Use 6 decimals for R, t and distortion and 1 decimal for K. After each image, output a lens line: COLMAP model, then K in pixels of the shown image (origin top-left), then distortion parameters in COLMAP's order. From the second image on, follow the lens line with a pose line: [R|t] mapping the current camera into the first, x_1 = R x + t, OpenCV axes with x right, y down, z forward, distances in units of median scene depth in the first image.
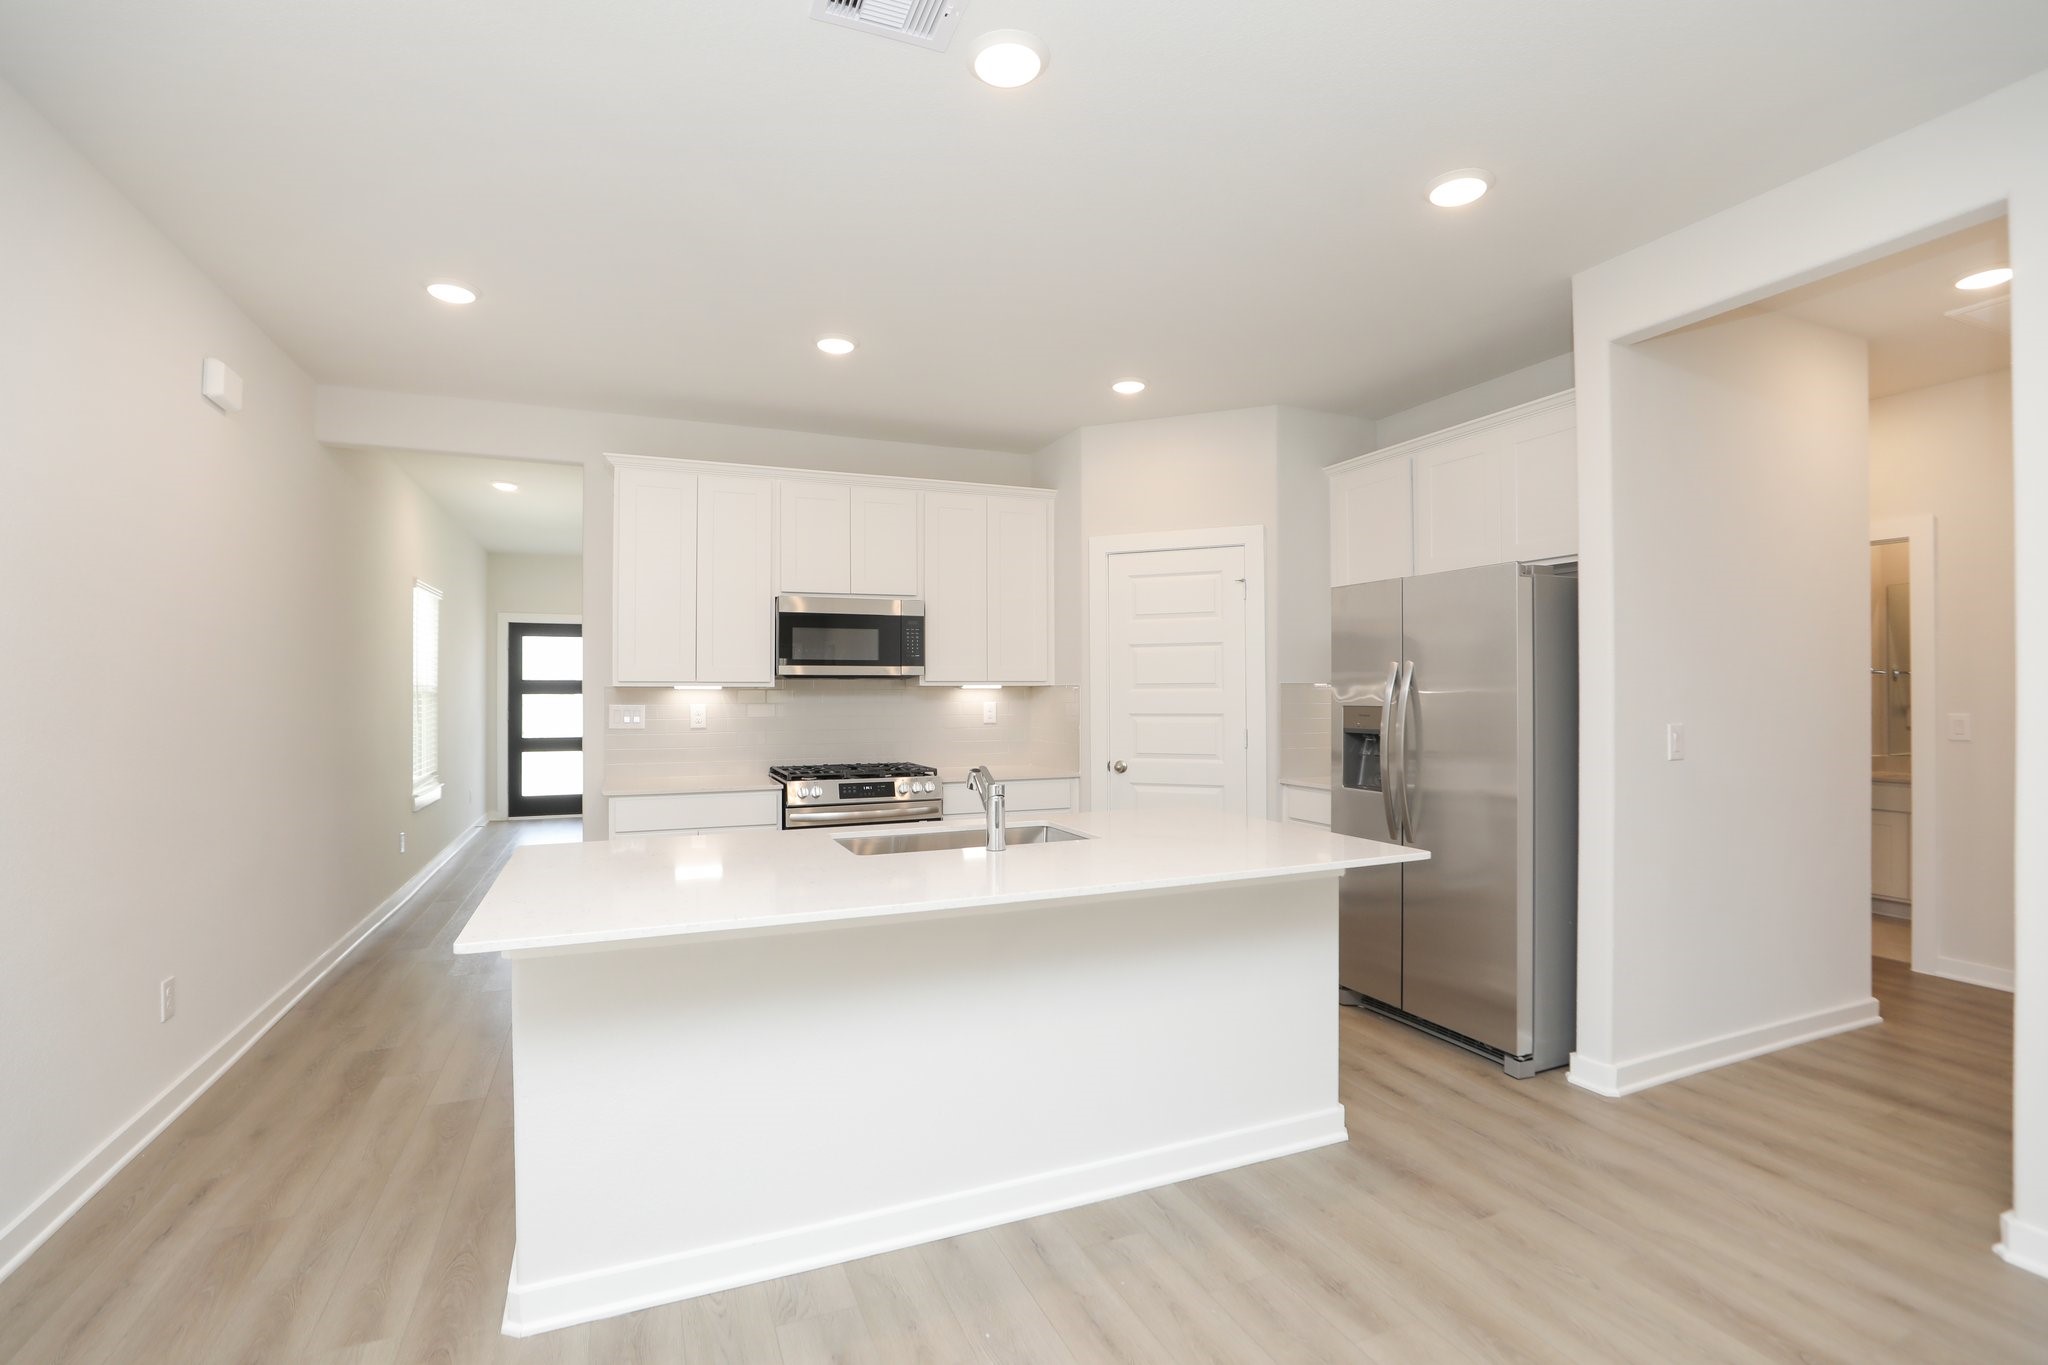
lens RADIAL K [[935.3, 0, 1042.4], [0, 935.3, 692.3], [0, 0, 1]] dist [-0.028571, 0.002717]
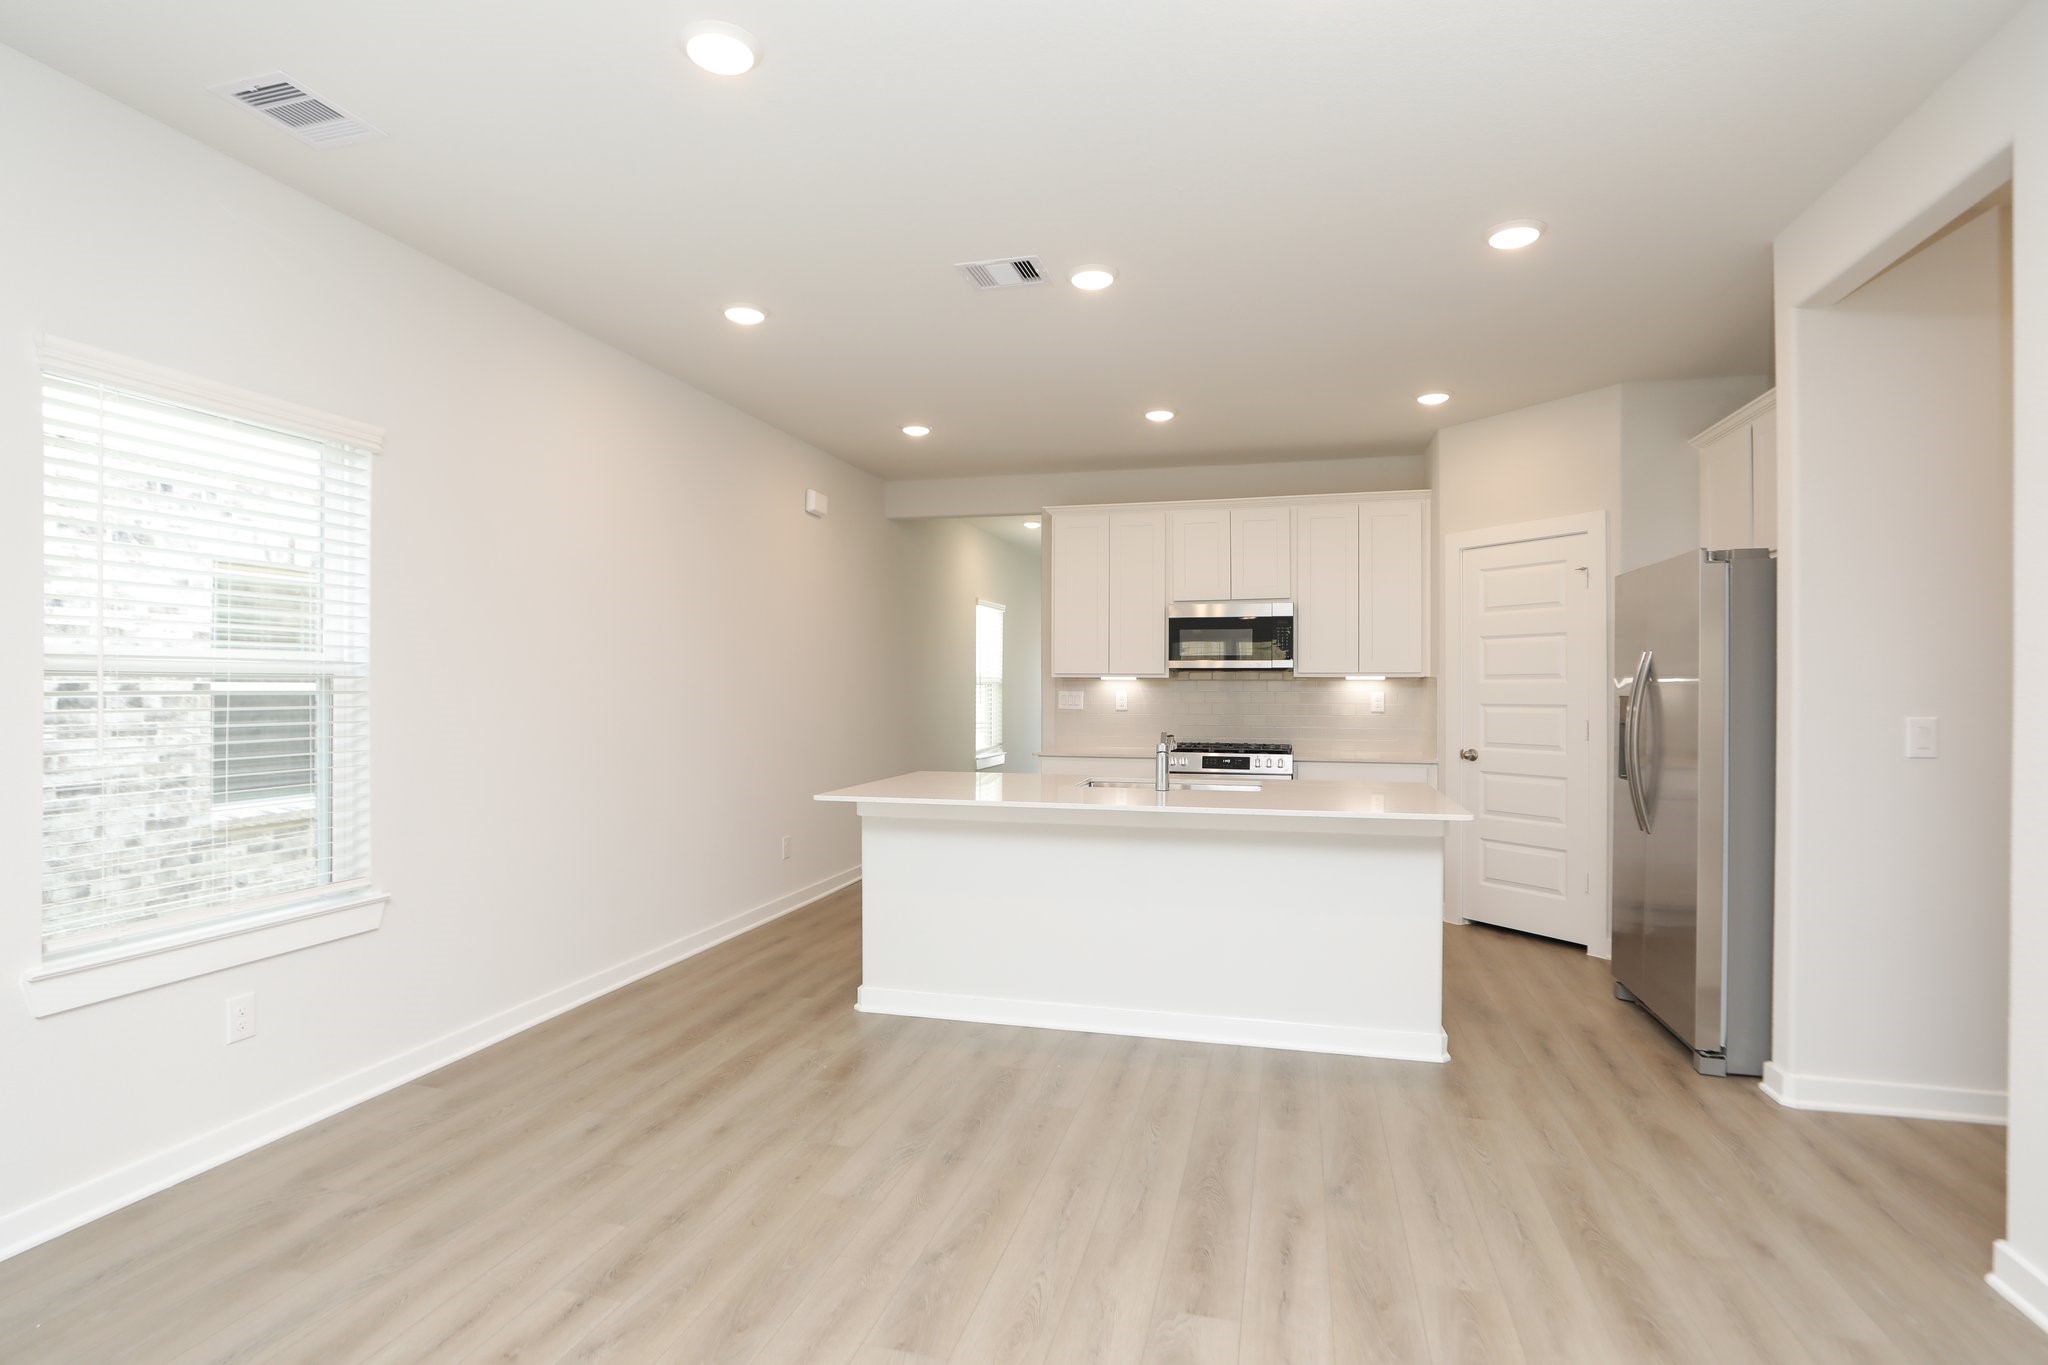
lens RADIAL K [[1016.0, 0, 1061.2], [0, 1016.0, 695.9], [0, 0, 1]] dist [0.005345, 0.001979]
pose [[0.805342, 0.009842, -0.592729, 0.425168], [-0.005758, 0.999945, 0.008780, 0.007619], [0.592783, -0.003658, 0.805354, -0.192220]]
